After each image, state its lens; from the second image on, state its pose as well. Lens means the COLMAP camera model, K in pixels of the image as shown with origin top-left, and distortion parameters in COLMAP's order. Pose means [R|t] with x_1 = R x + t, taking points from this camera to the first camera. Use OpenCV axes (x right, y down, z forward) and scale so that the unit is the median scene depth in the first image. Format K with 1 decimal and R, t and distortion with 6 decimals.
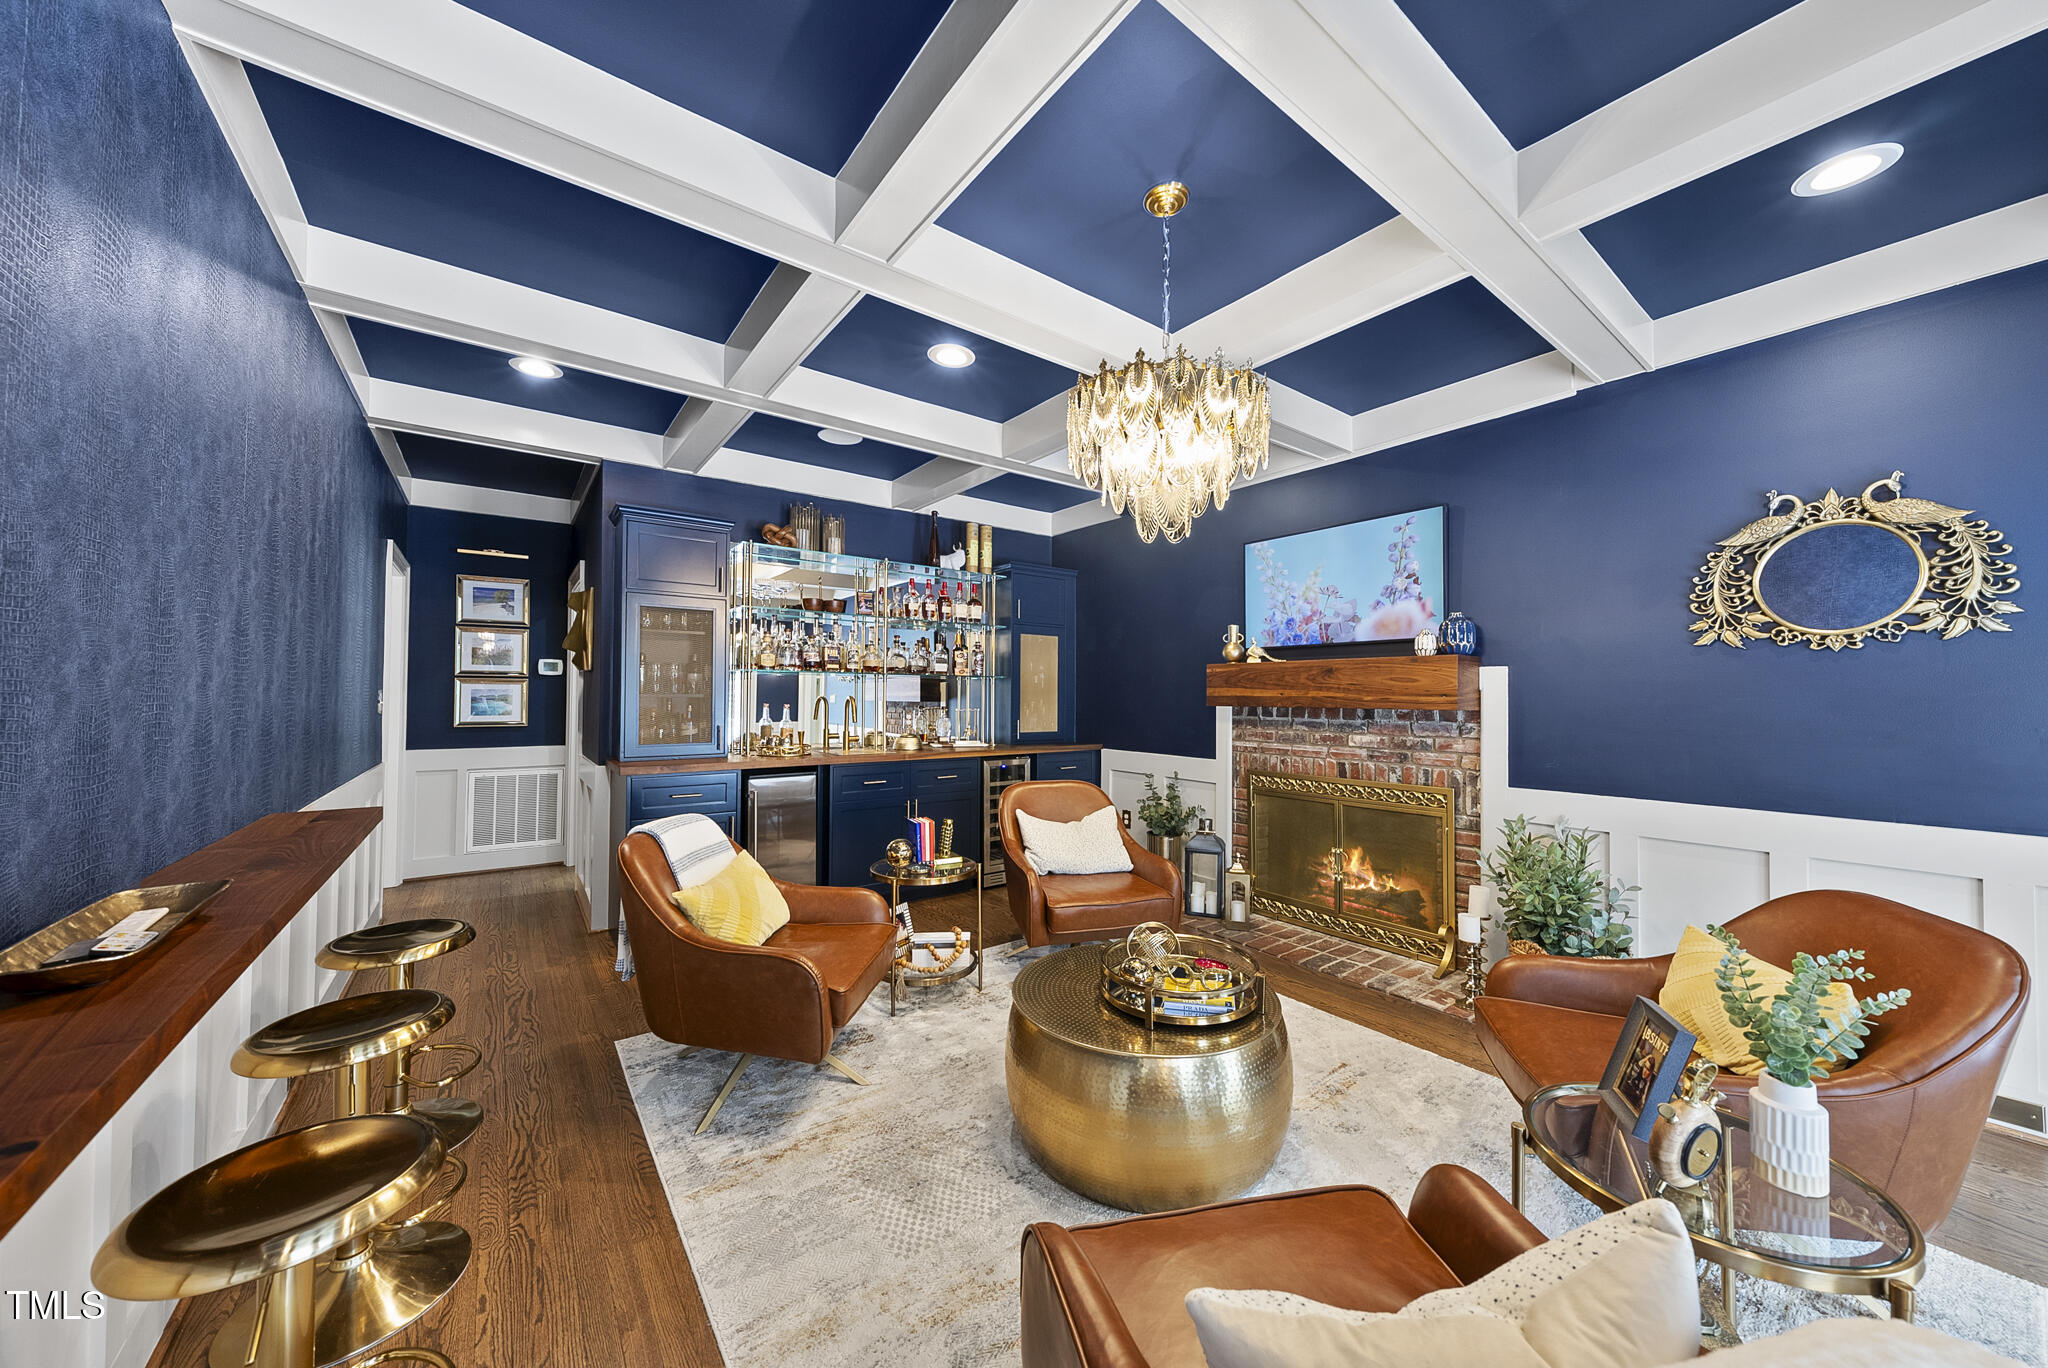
lens RADIAL K [[699.8, 0, 1028.8], [0, 699.8, 686.7], [0, 0, 1]] dist [0.001146, -0.000004]
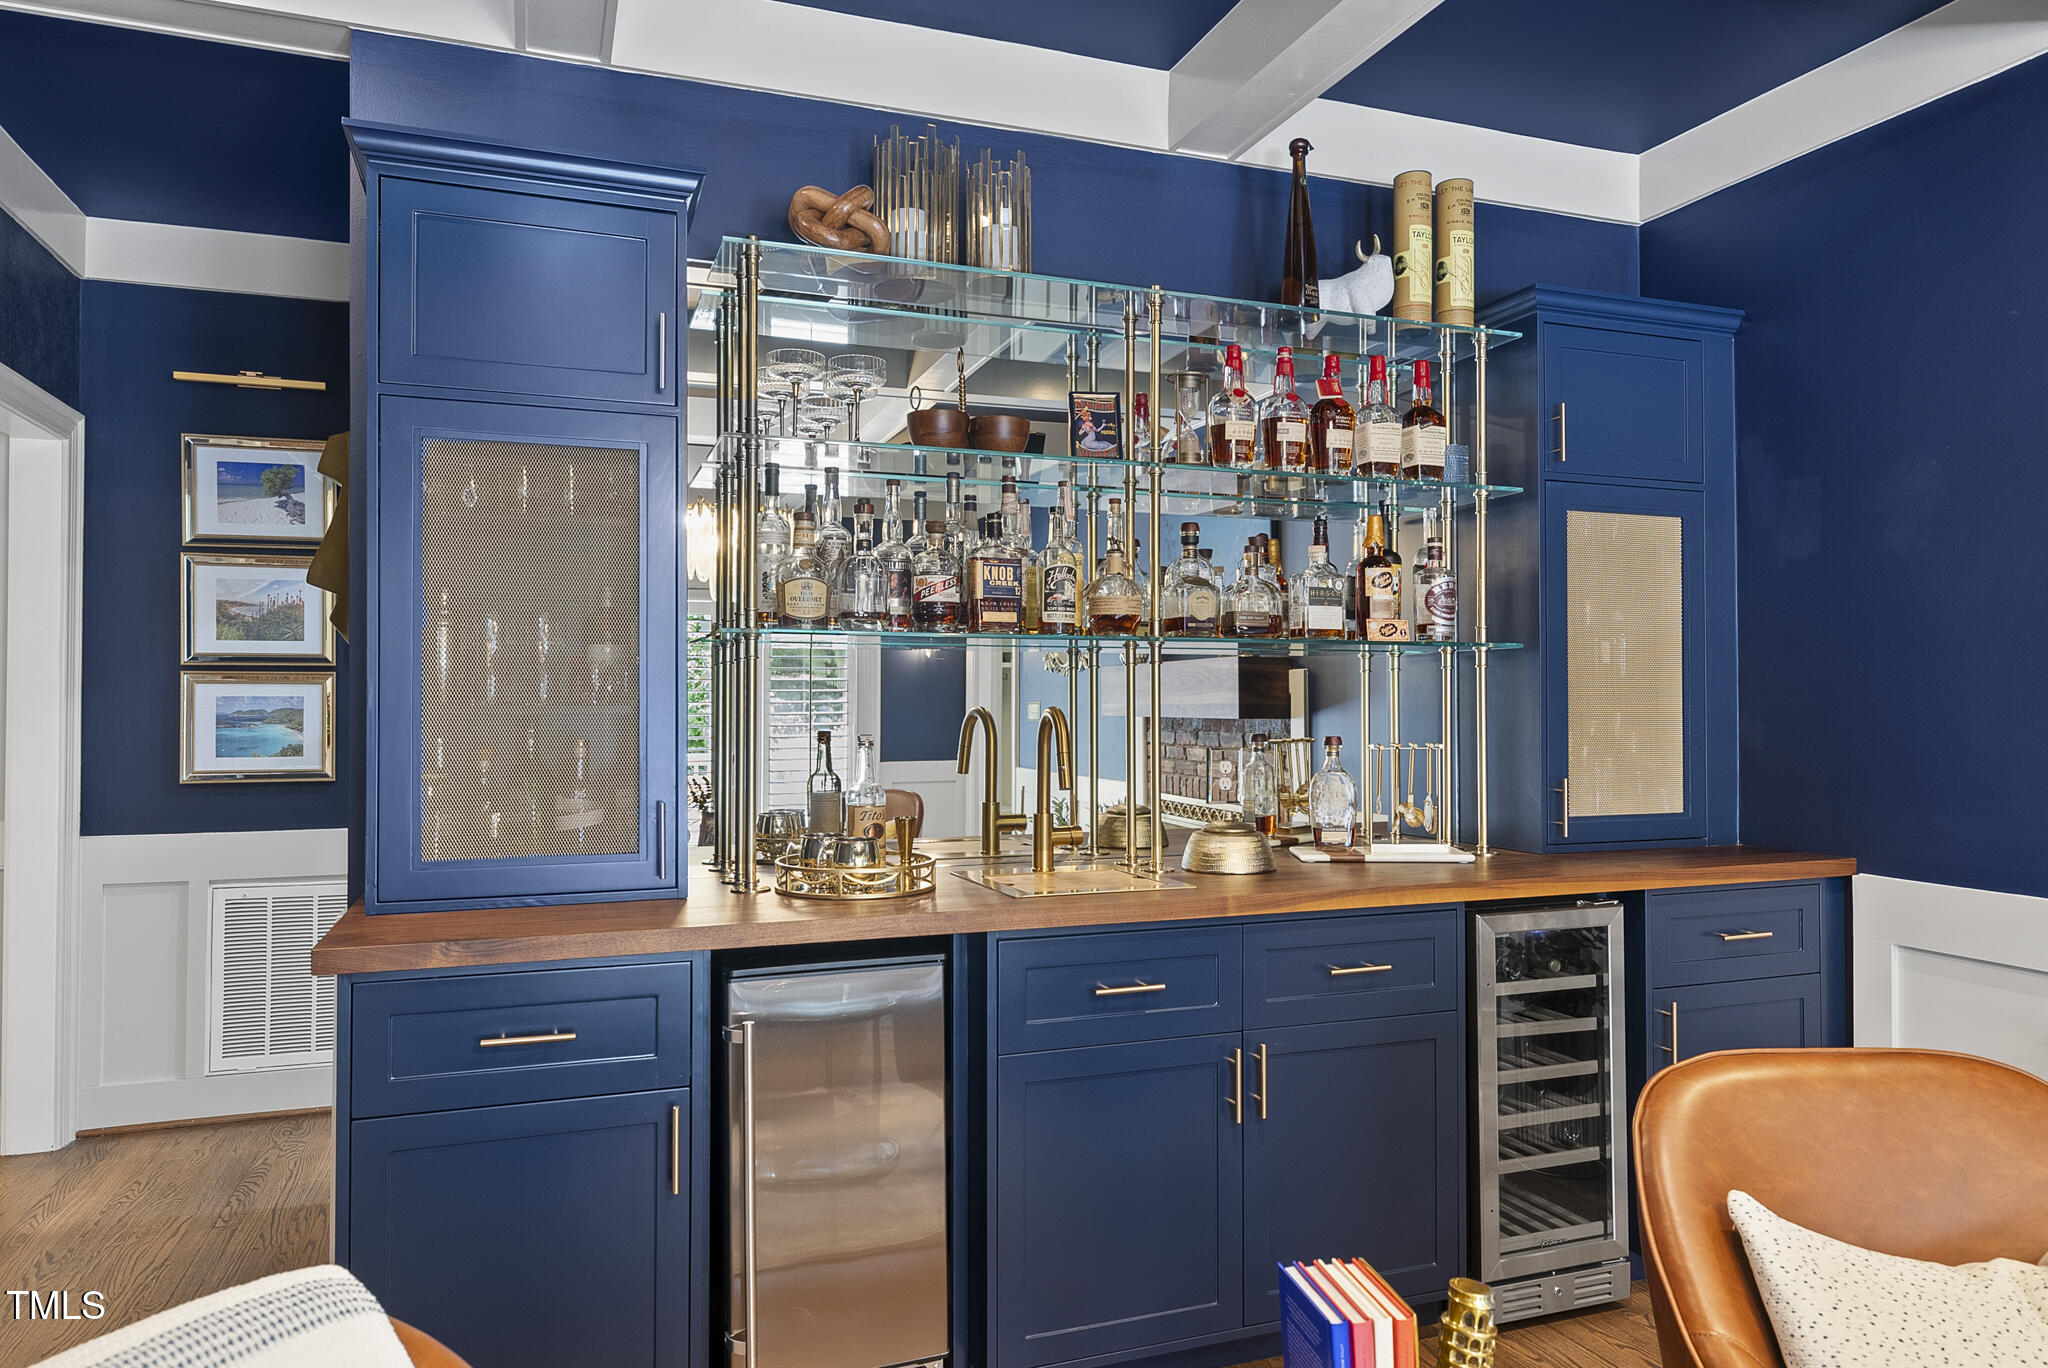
lens RADIAL K [[1314.9, 0, 1023.5], [0, 1314.9, 683.7], [0, 0, 1]] dist [0.009464, 0.001046]
pose [[0.958122, -0.011015, -0.286149, -0.081965], [0.010690, 0.999939, -0.002700, 0.003195], [0.286161, -0.000472, 0.958181, 0.360984]]
